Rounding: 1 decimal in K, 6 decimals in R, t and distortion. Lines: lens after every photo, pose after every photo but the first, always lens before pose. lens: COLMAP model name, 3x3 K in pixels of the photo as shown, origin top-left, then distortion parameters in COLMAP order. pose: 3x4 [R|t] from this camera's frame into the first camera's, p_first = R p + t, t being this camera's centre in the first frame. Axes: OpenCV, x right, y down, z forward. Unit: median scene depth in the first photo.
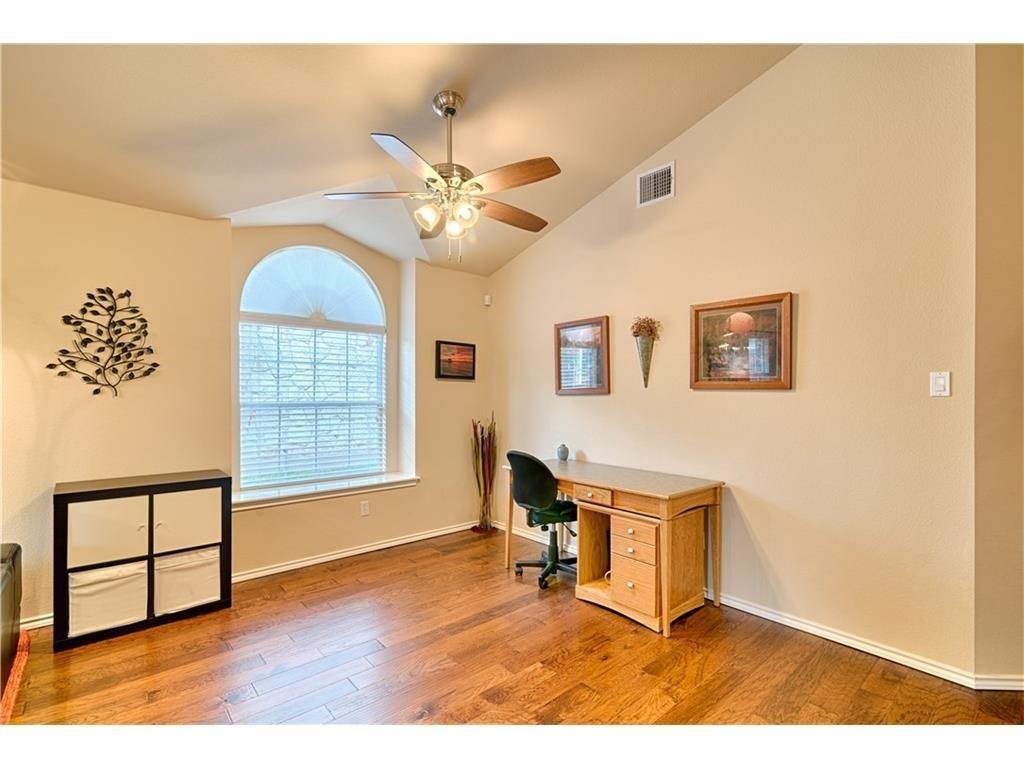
lens RADIAL K [[473.4, 0, 515.3], [0, 473.4, 388.4], [0, 0, 1]] dist [0.000237, -0.000384]
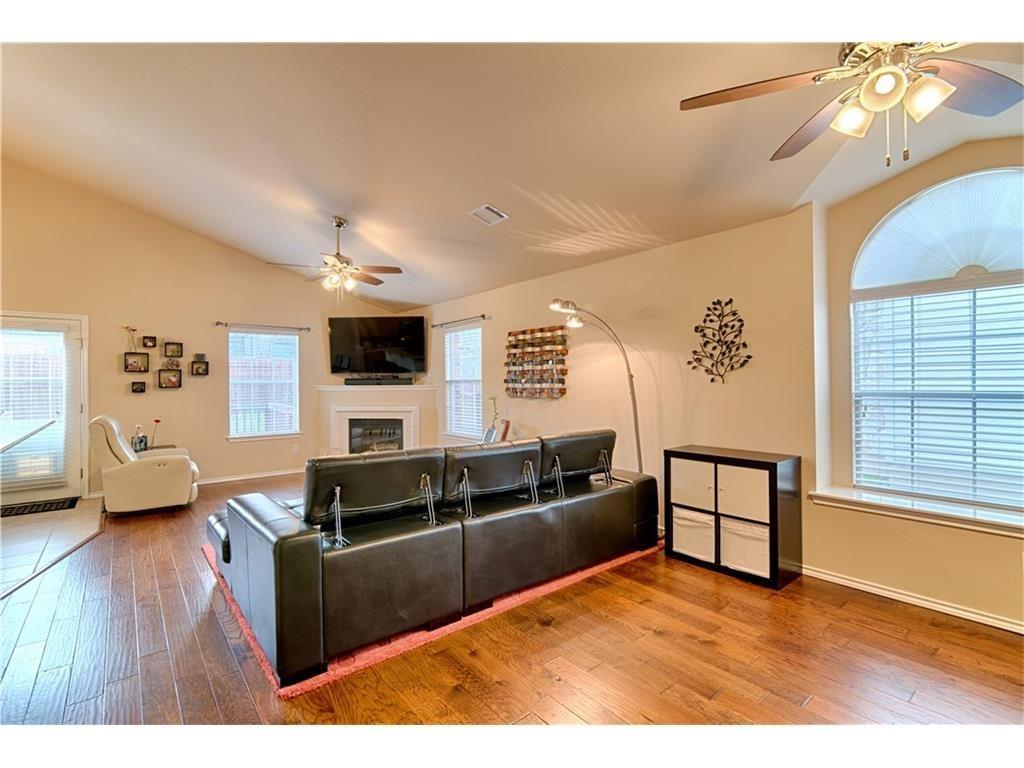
lens RADIAL K [[481.2, 0, 513.0], [0, 481.2, 375.2], [0, 0, 1]] dist [0.004013, 0.000620]
pose [[-0.027218, -0.017881, -0.999470, 0.466584], [0.015742, 0.999708, -0.018314, 0.008669], [0.999506, -0.016232, -0.026928, 0.473249]]
